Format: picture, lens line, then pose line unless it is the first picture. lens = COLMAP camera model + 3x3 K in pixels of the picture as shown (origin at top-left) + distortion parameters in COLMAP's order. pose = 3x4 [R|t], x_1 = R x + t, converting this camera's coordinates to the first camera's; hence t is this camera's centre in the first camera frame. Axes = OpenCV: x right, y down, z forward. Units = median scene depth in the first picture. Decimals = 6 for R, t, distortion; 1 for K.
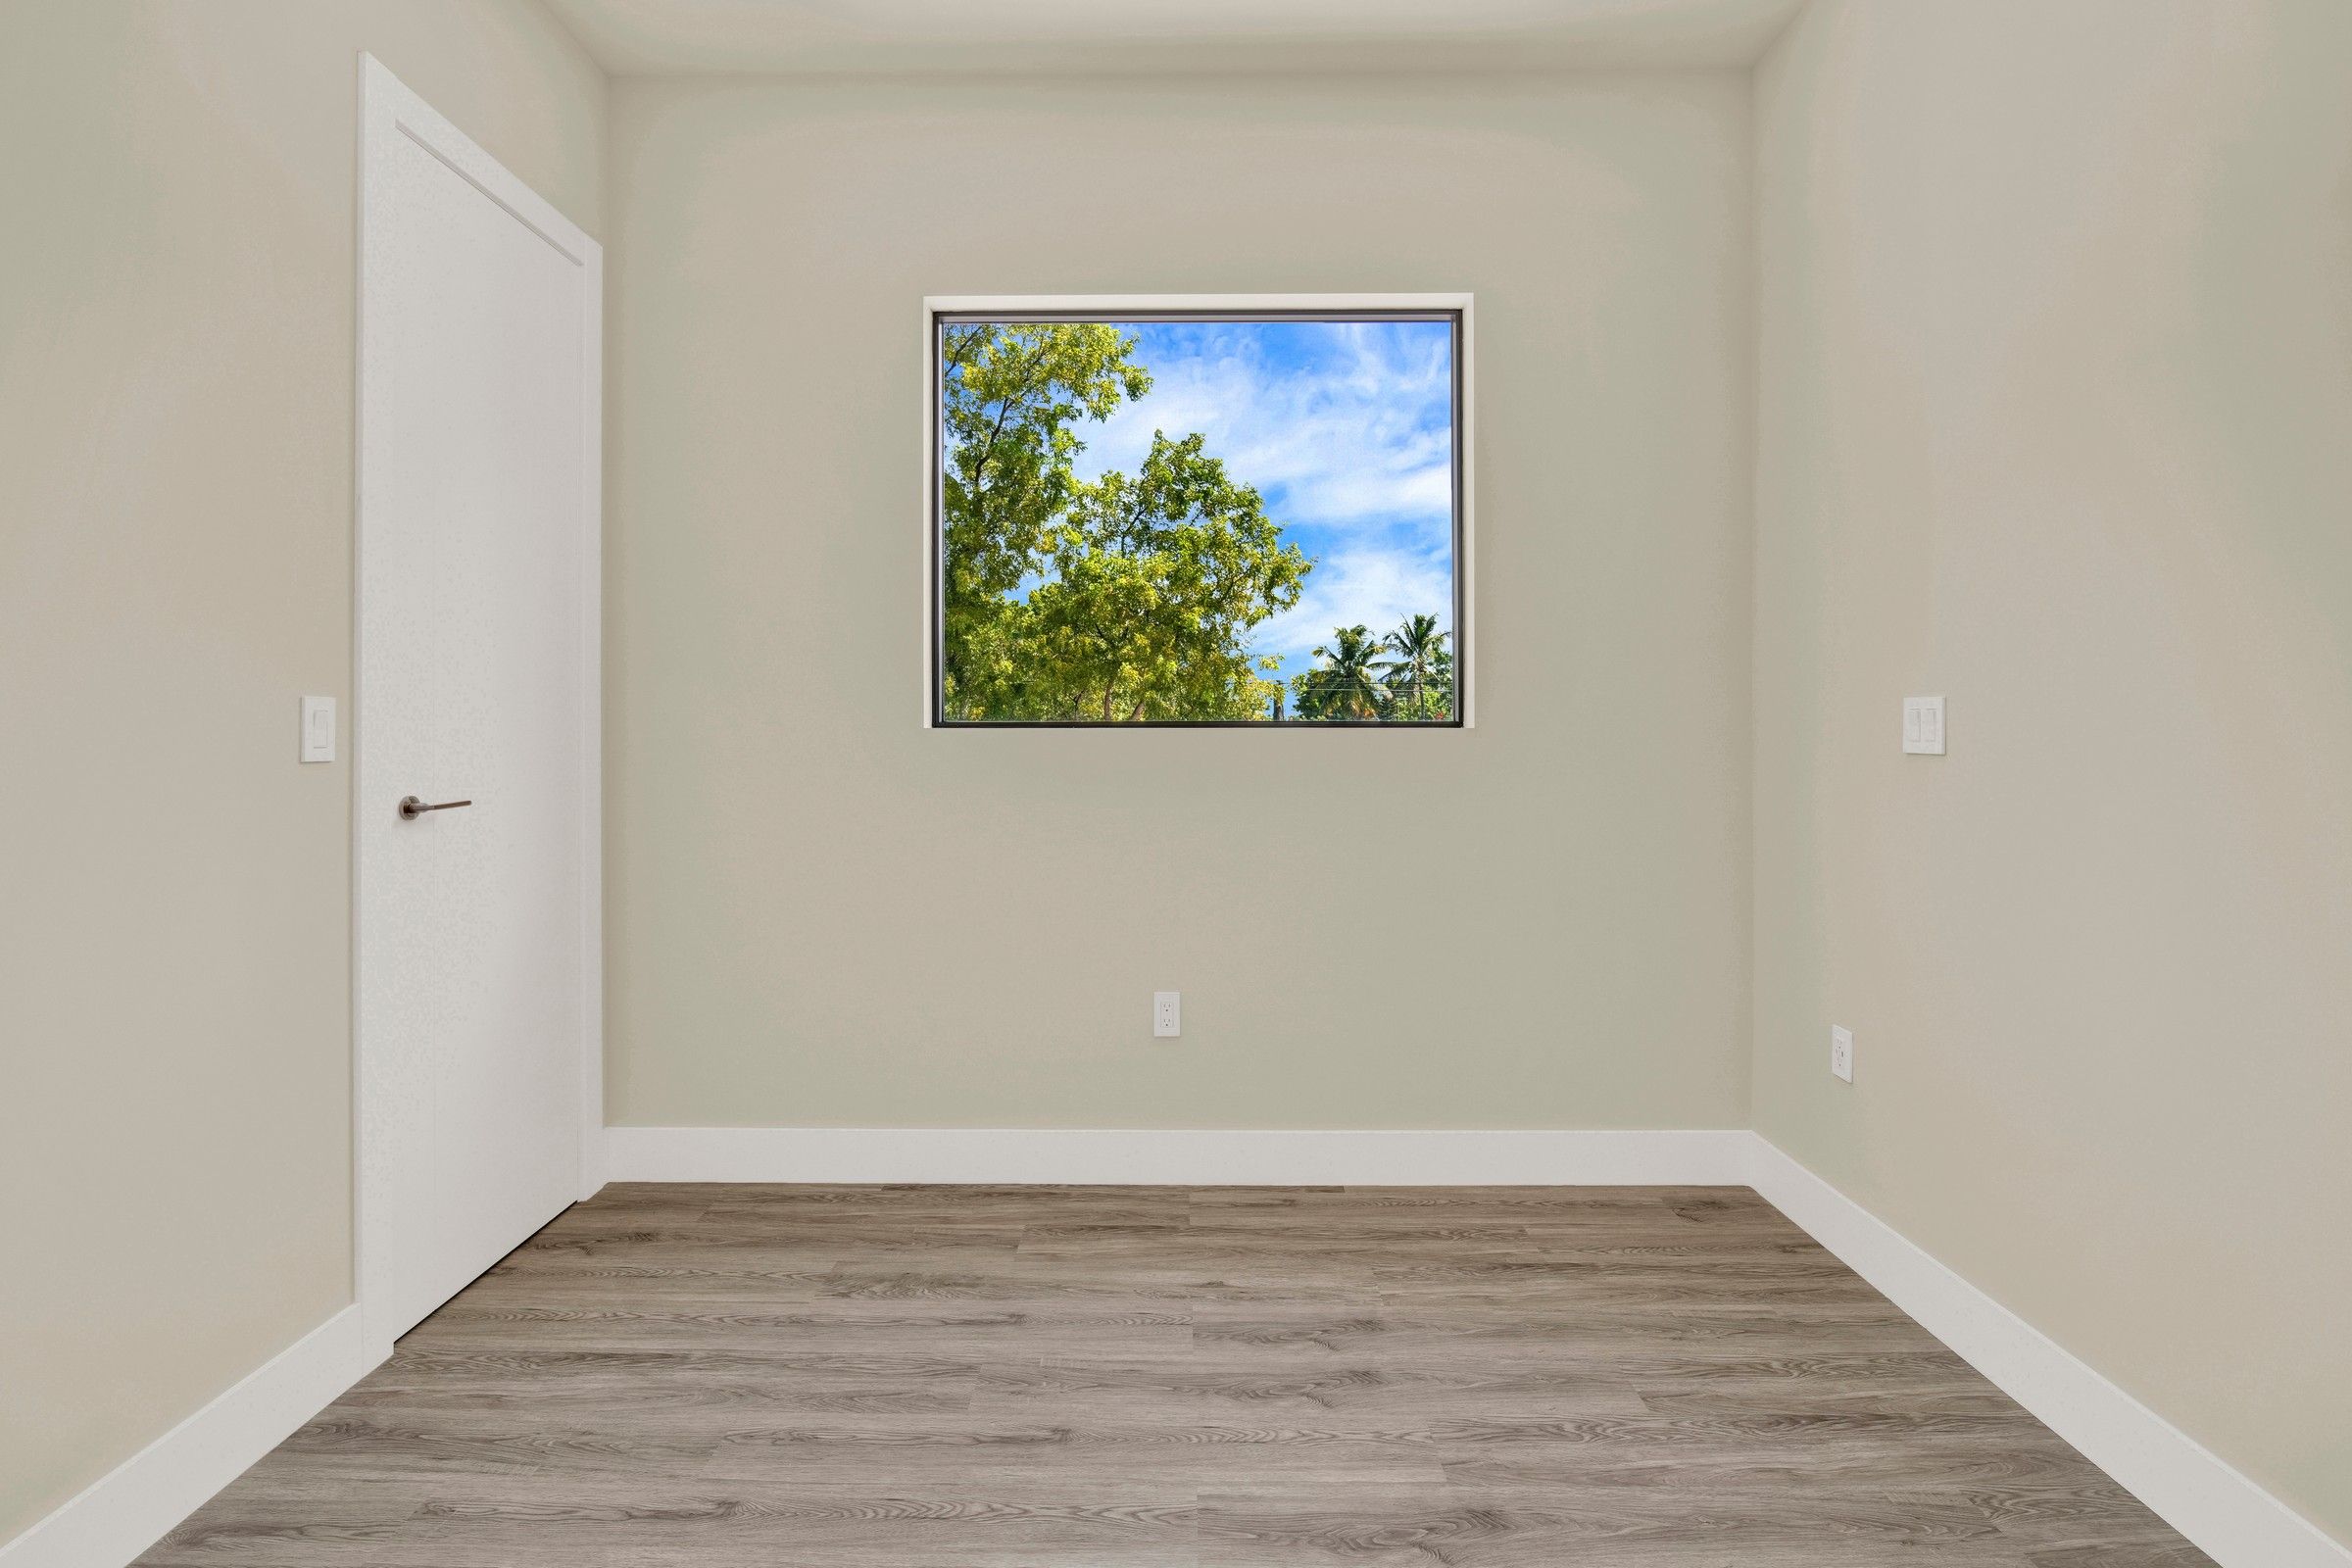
lens RADIAL K [[1075.7, 0, 1174.5], [0, 1075.7, 725.3], [0, 0, 1]] dist [-0.010683, 0.001180]
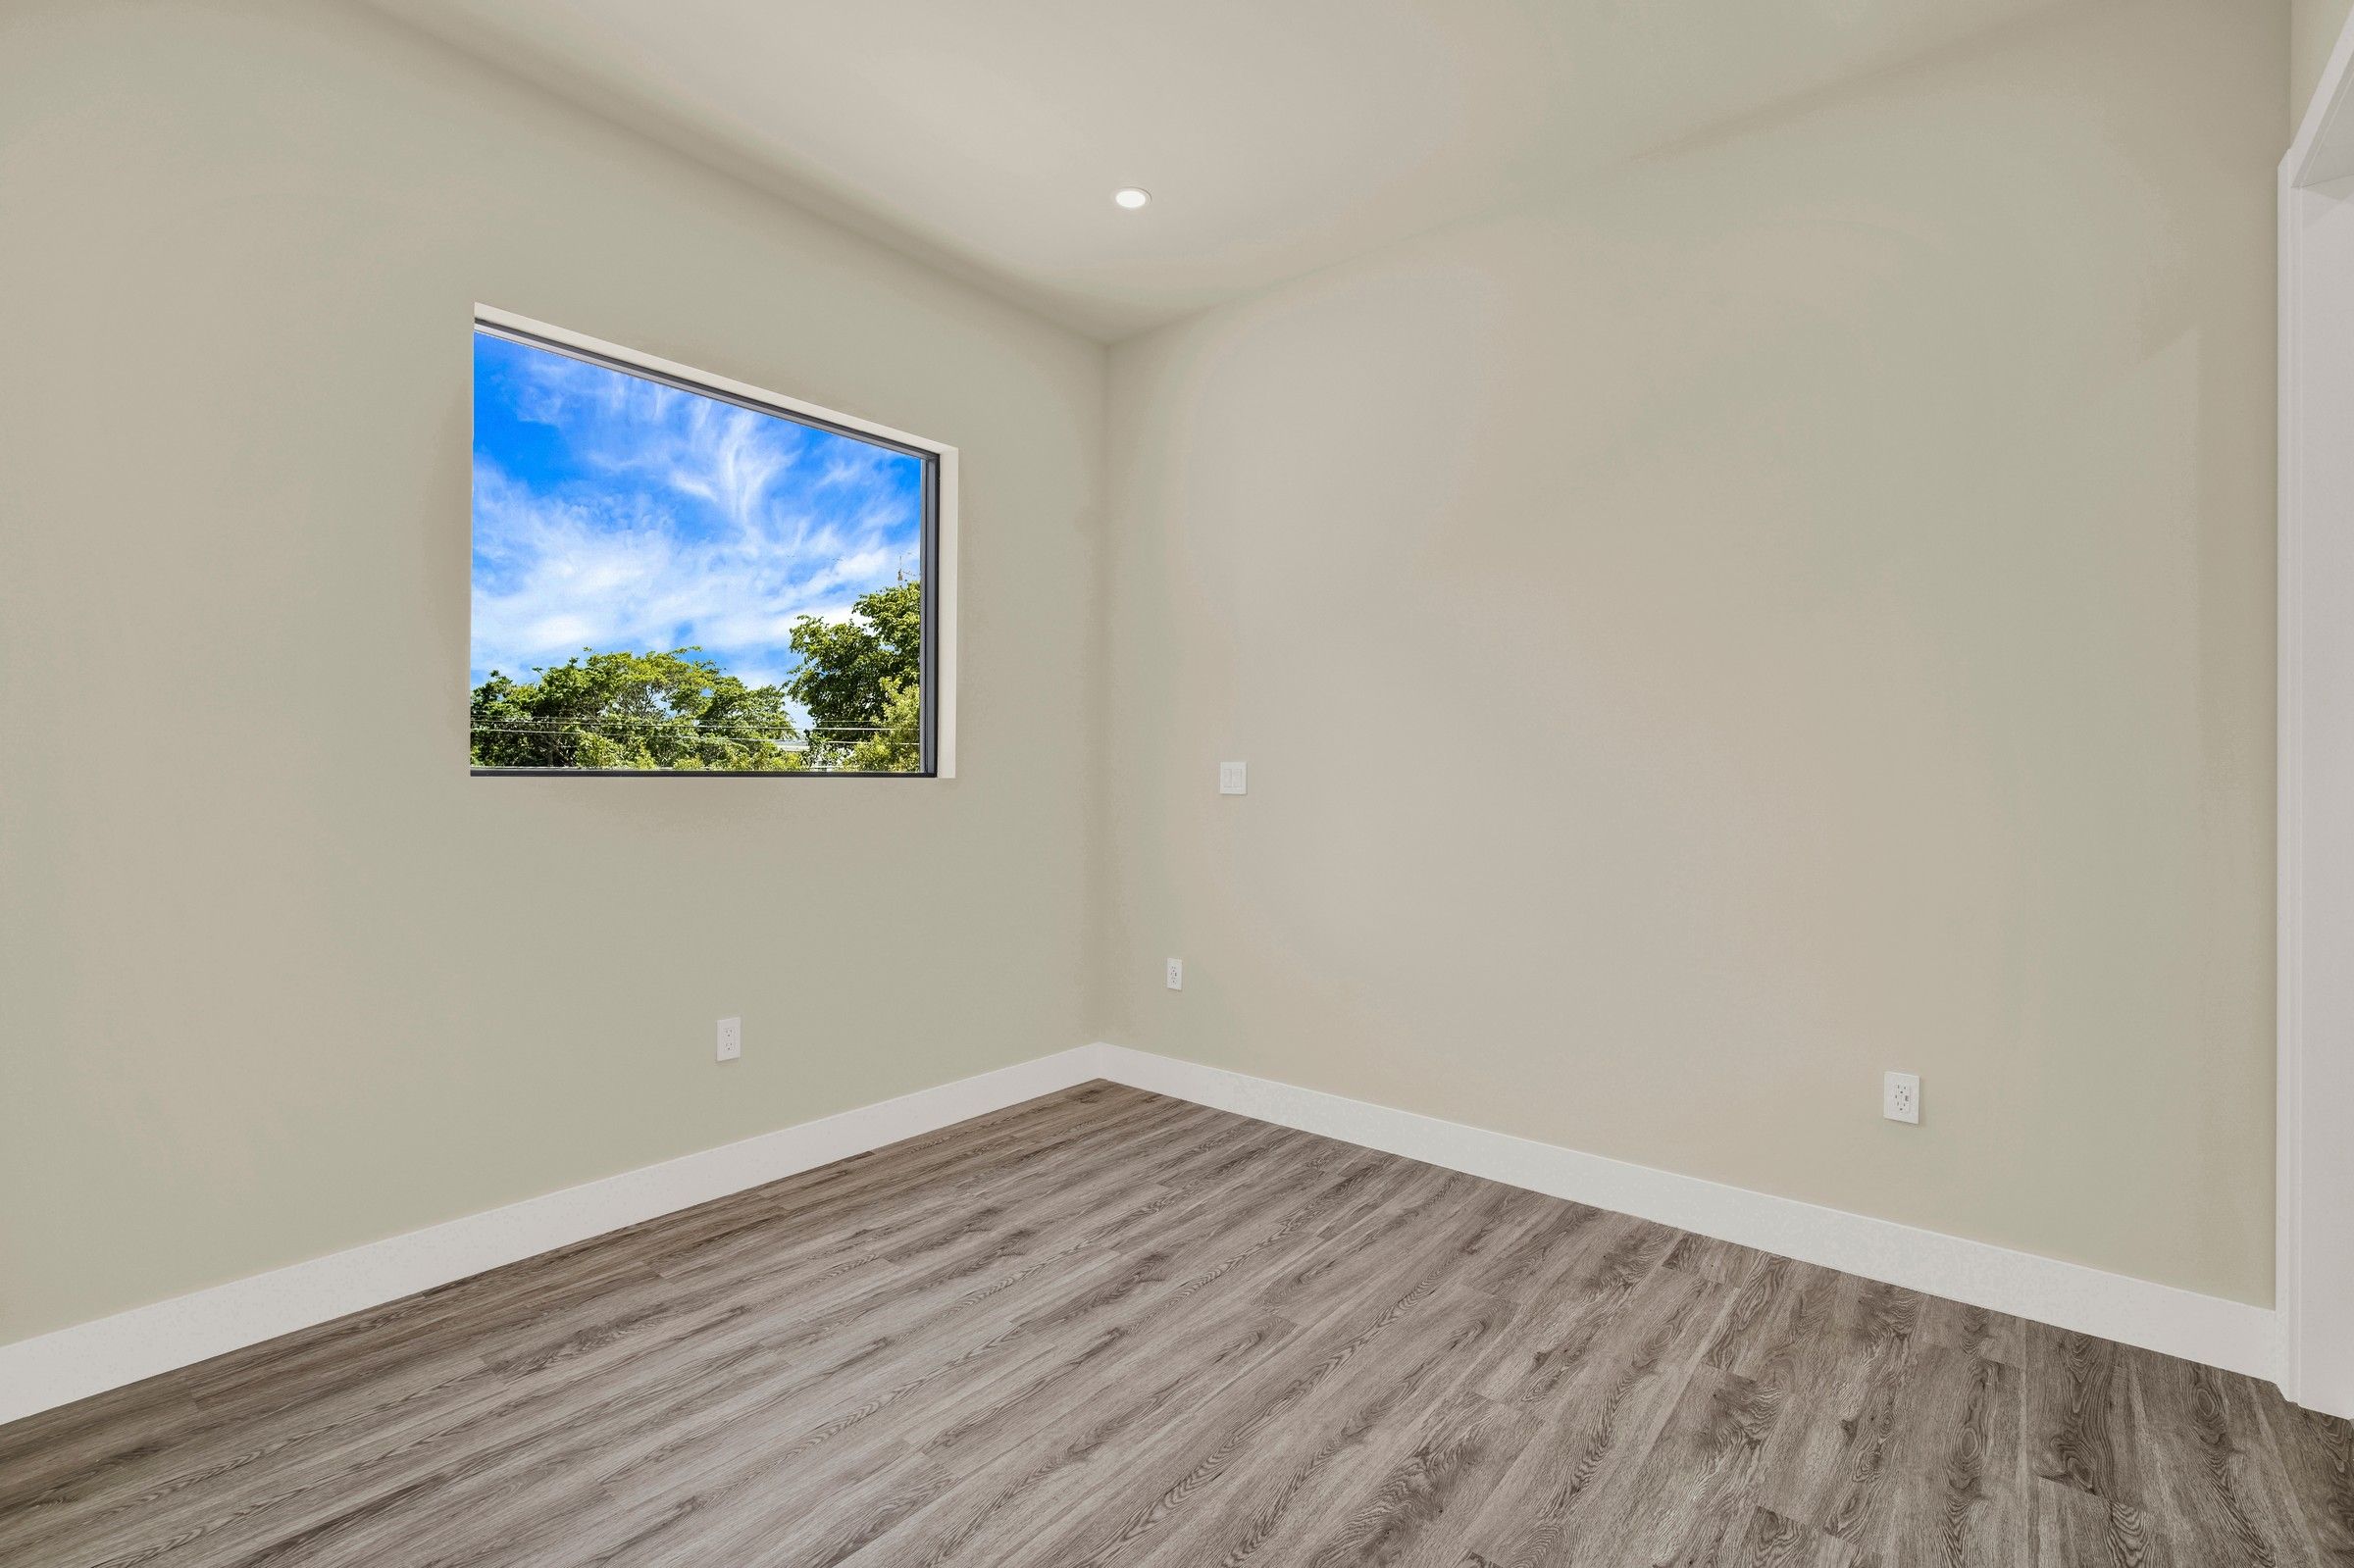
lens RADIAL K [[1043.5, 0, 1183.8], [0, 1043.5, 777.0], [0, 0, 1]] dist [-0.015720, 0.005856]
pose [[0.624019, 0.003729, 0.781400, -0.658261], [-0.007457, 0.999971, 0.001184, -0.002392], [-0.781374, -0.006566, 0.624029, -0.022924]]
